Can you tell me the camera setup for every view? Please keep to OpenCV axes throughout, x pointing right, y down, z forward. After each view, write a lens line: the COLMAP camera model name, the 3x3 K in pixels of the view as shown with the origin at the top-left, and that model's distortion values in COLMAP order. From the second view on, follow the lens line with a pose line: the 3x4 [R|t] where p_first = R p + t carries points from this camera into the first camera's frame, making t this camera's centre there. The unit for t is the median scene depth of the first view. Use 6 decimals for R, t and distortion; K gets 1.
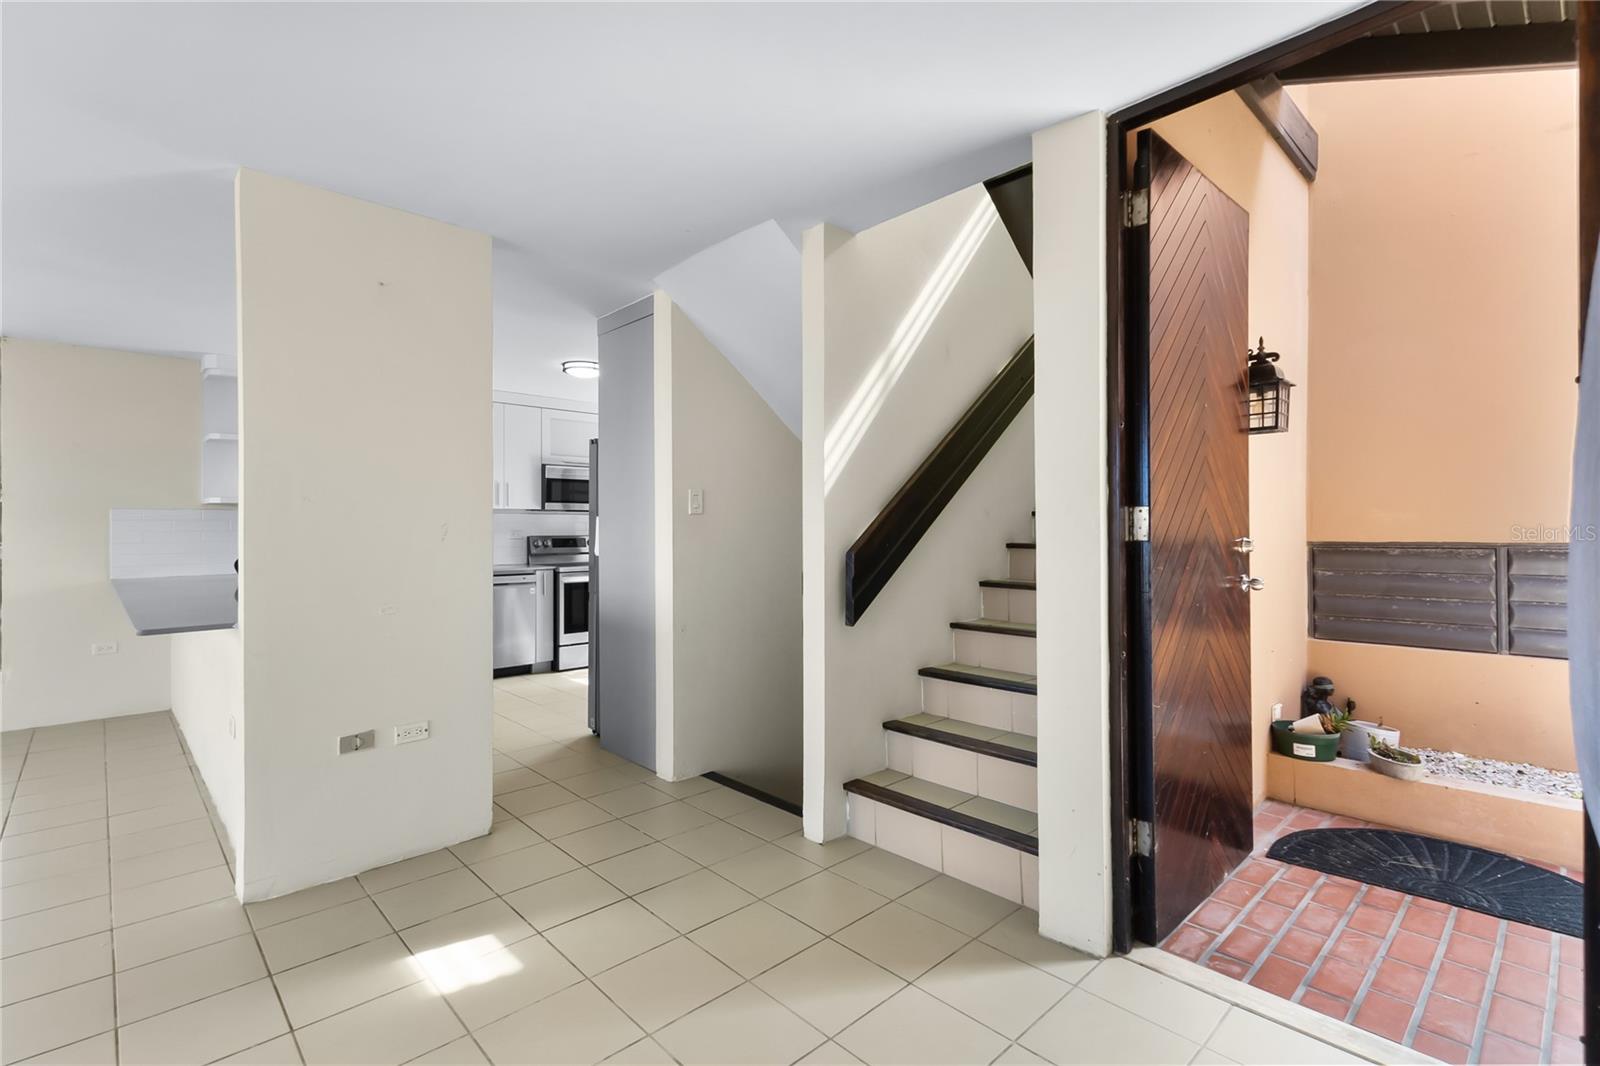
lens RADIAL K [[730.3, 0, 803.7], [0, 730.3, 523.7], [0, 0, 1]] dist [0.021706, -0.003370]
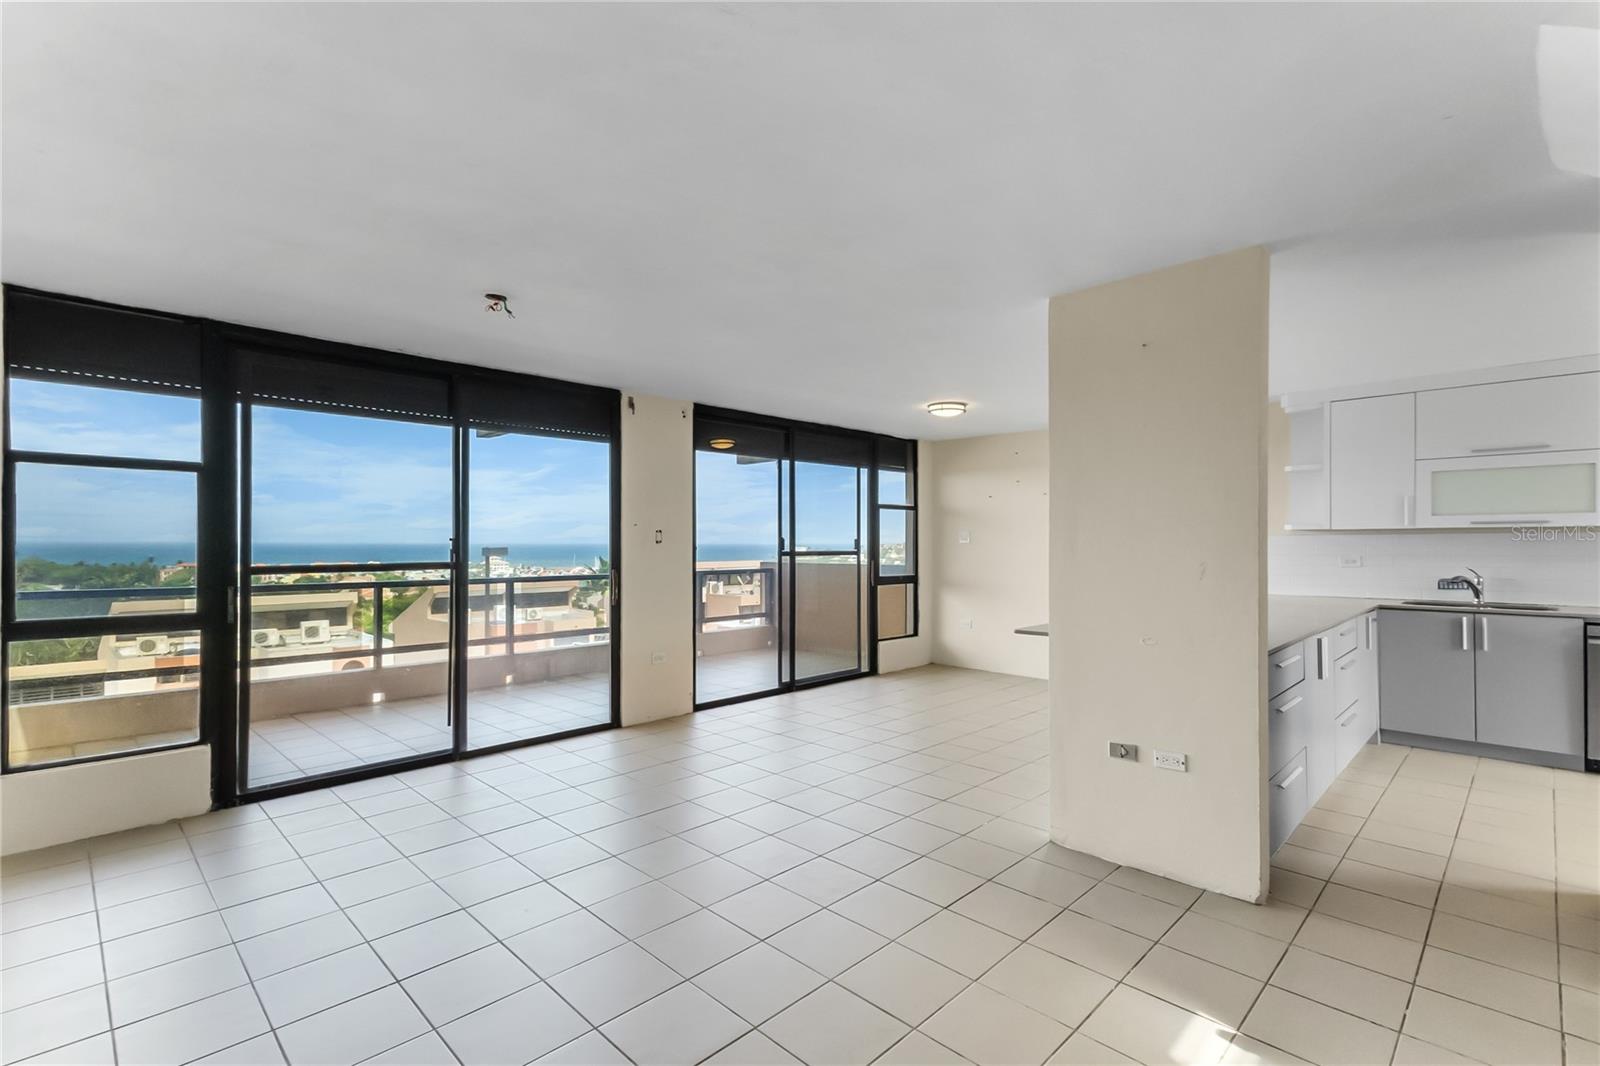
lens RADIAL K [[730.3, 0, 787.8], [0, 730.3, 539.2], [0, 0, 1]] dist [0.021706, -0.003370]
pose [[0.019490, -0.002140, -0.999808, 0.508084], [0.011251, 0.999935, -0.001921, -0.037007], [0.999747, -0.011212, 0.019513, 0.435126]]
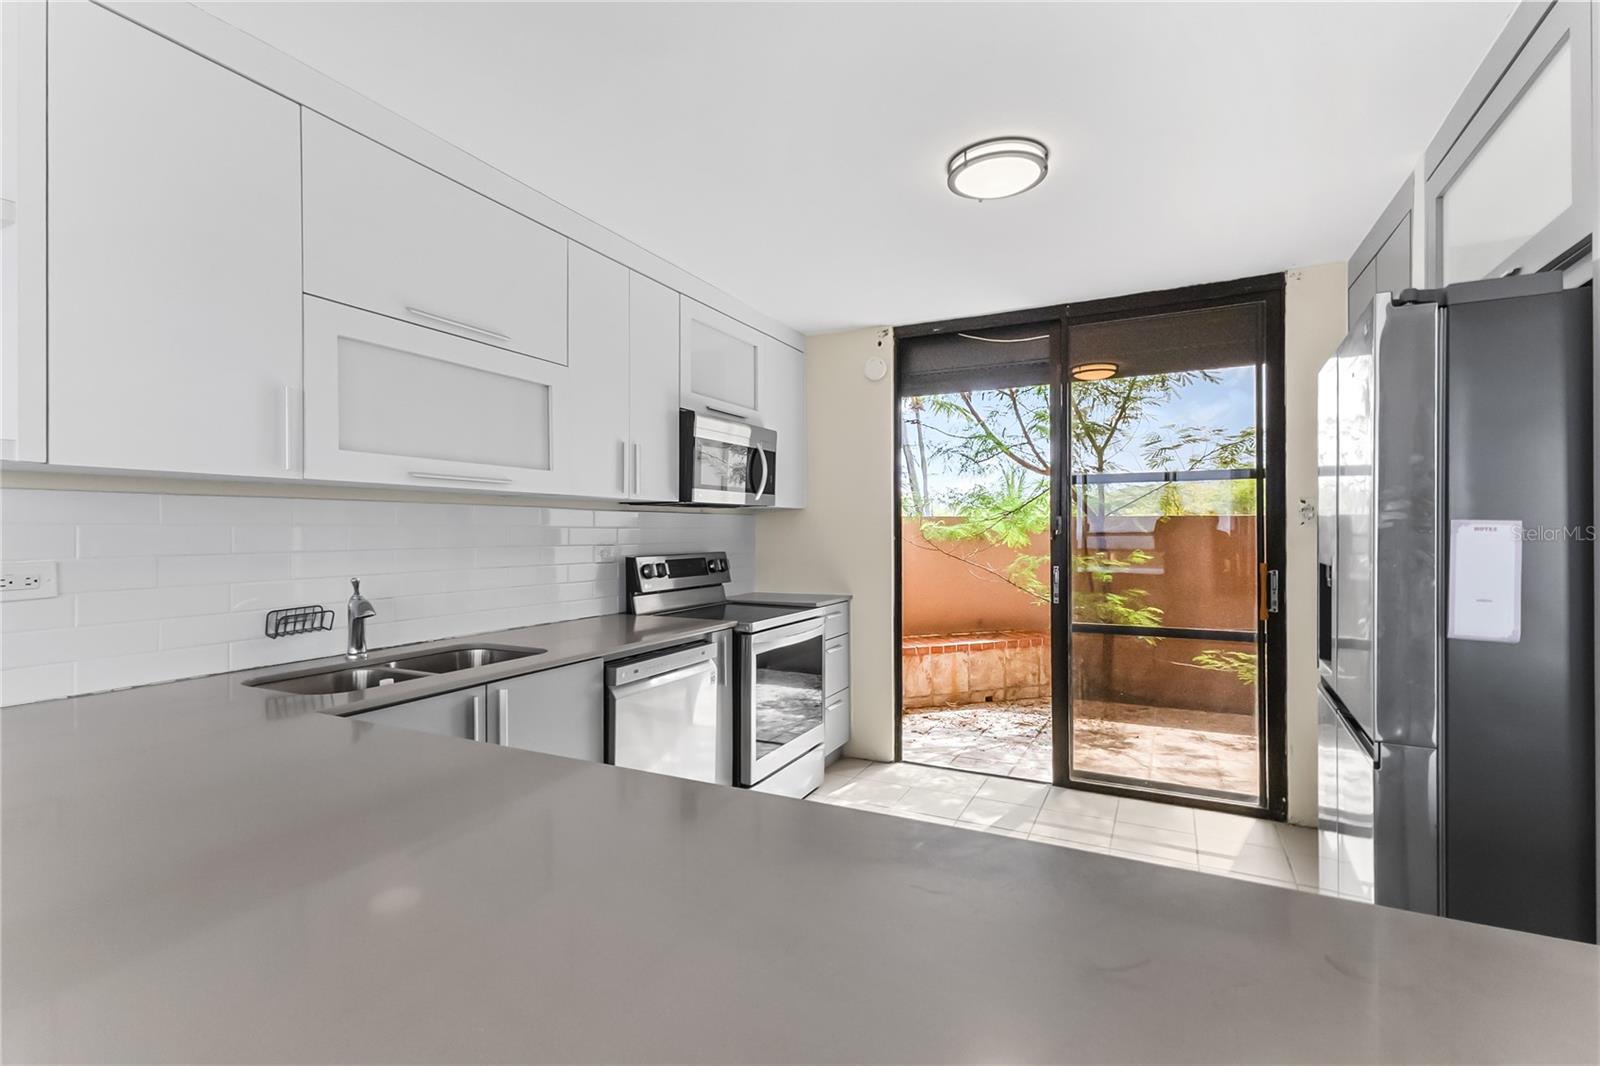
lens RADIAL K [[730.3, 0, 797.9], [0, 730.3, 531.8], [0, 0, 1]] dist [0.021706, -0.003370]
pose [[0.927450, 0.001697, 0.373943, -1.078932], [-0.006936, 0.999896, 0.012666, -0.015872], [-0.373883, -0.014341, 0.927365, 1.209564]]
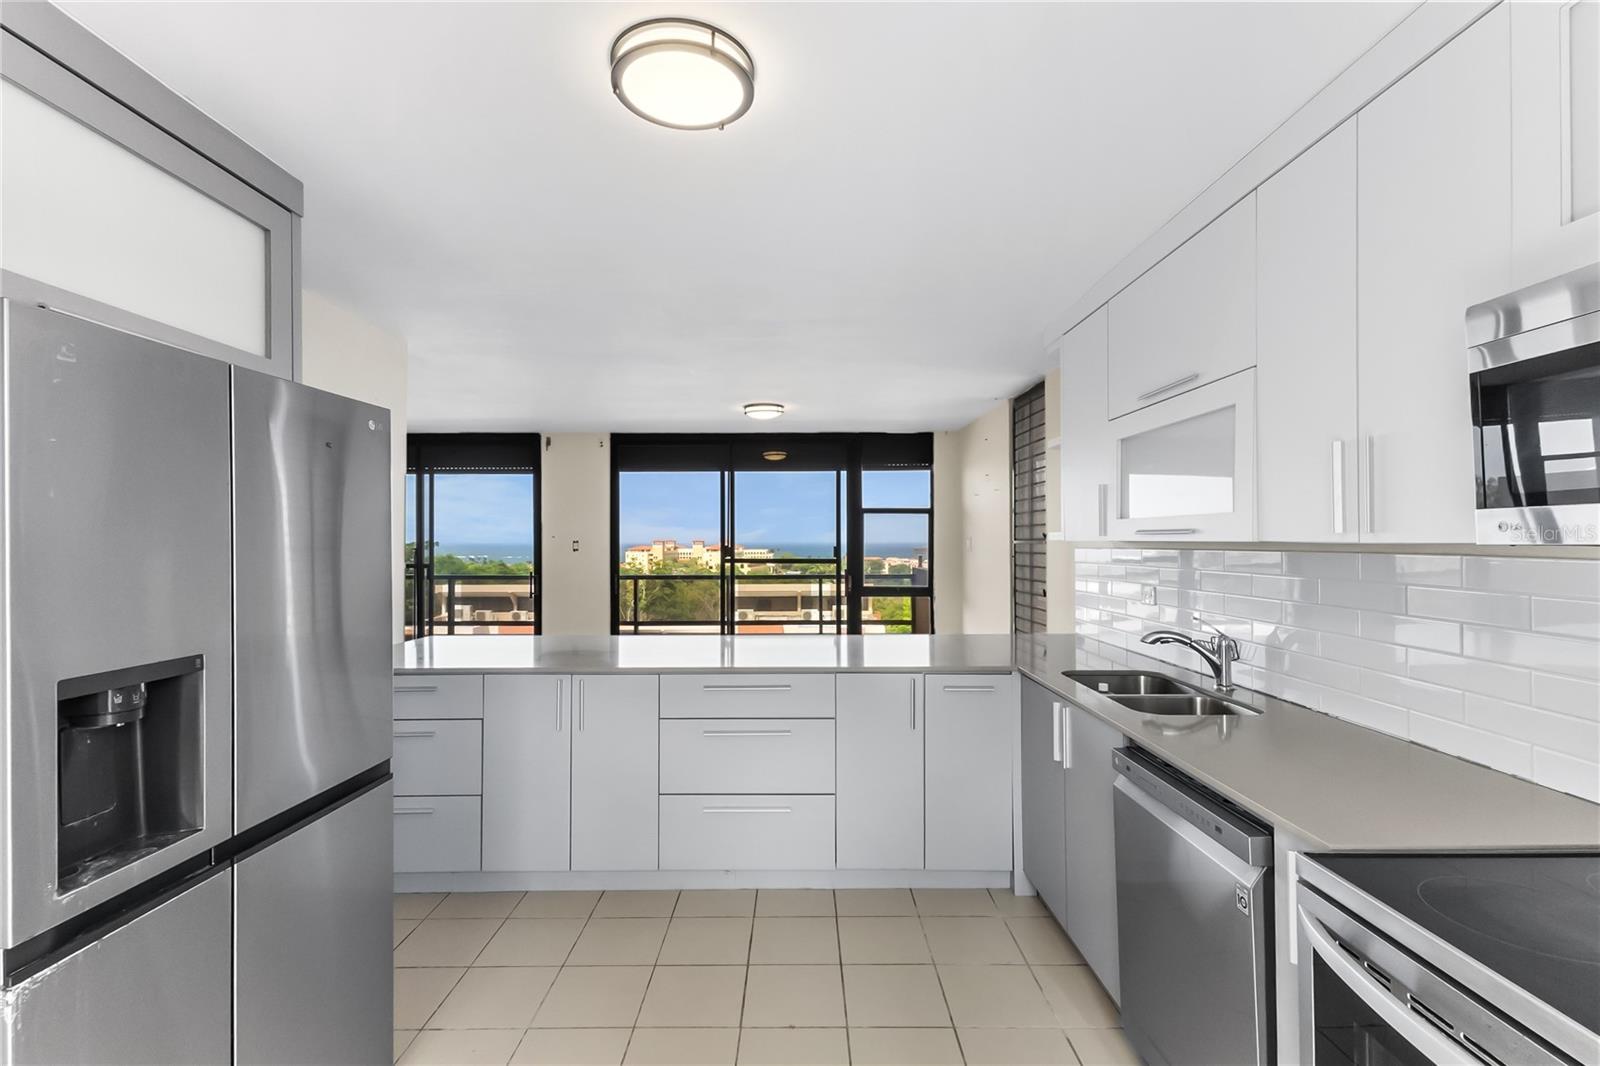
lens RADIAL K [[730.3, 0, 793.6], [0, 730.3, 535.5], [0, 0, 1]] dist [0.021706, -0.003370]
pose [[-0.691796, -0.001997, -0.722090, -0.219974], [0.011865, 0.999830, -0.014132, -0.042717], [0.721996, -0.018345, -0.691654, 2.367232]]
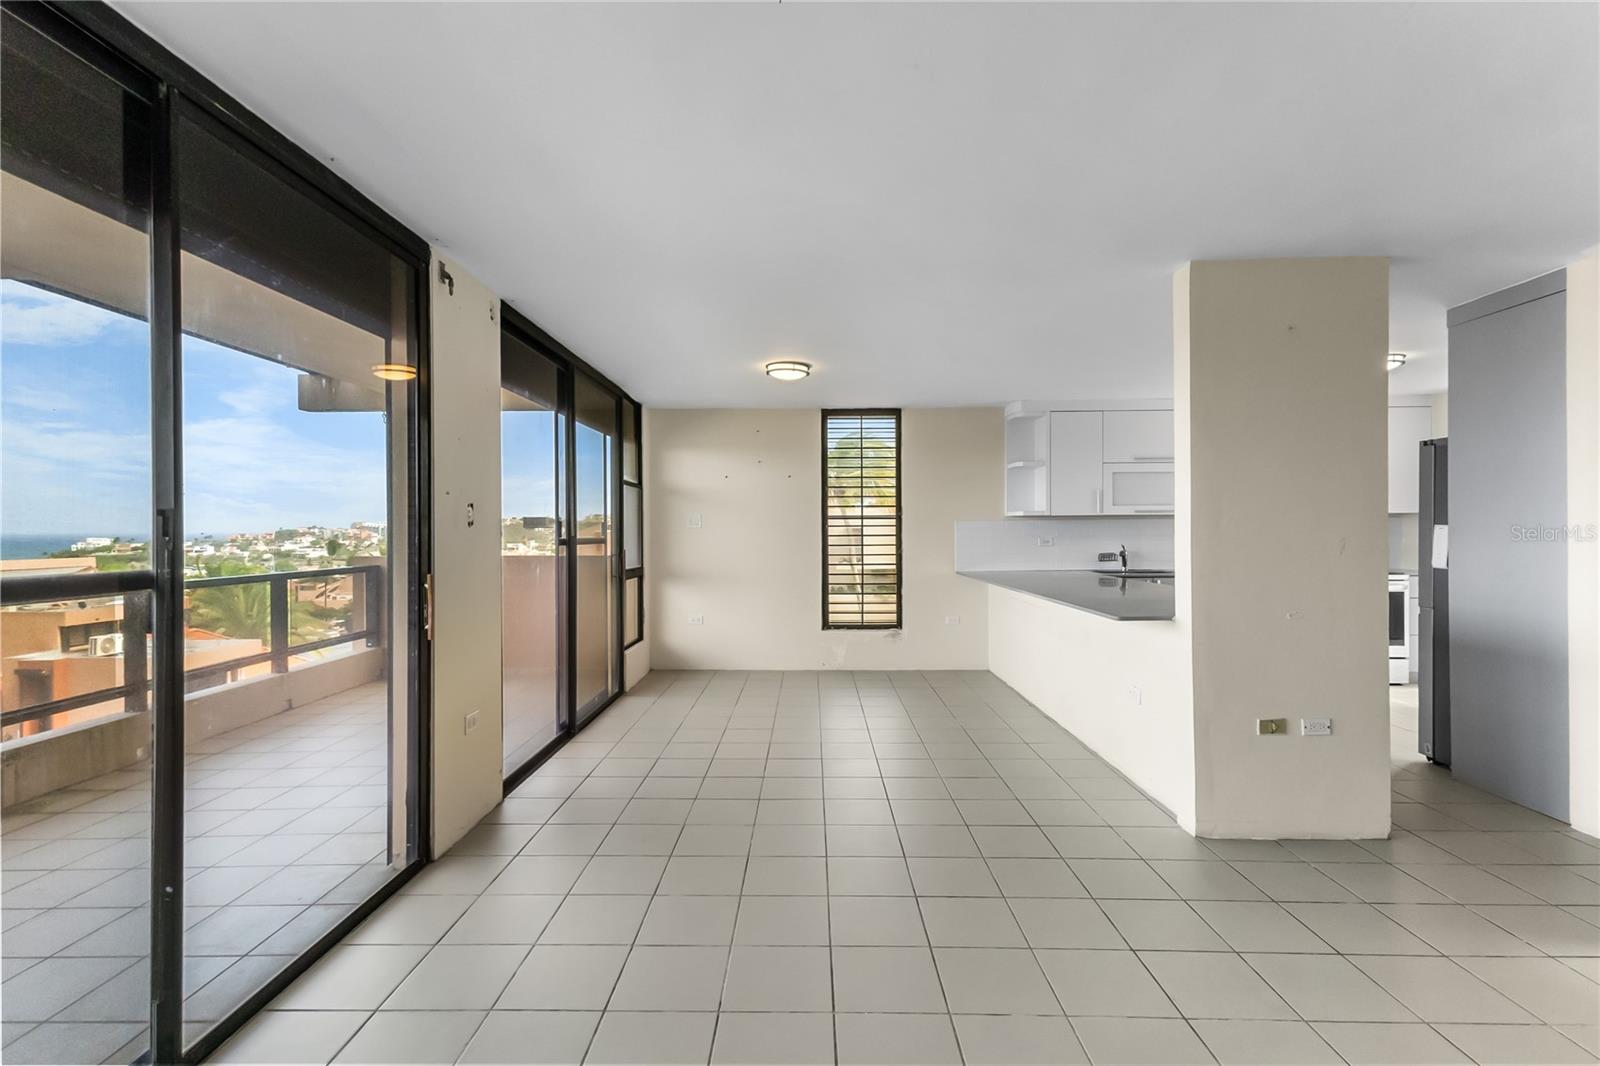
lens RADIAL K [[730.3, 0, 796.4], [0, 730.3, 528.5], [0, 0, 1]] dist [0.021706, -0.003370]
pose [[0.711271, -0.002186, -0.702915, -0.304047], [0.009661, 0.999931, 0.006667, -0.032284], [0.702852, -0.011533, 0.711243, -0.345461]]
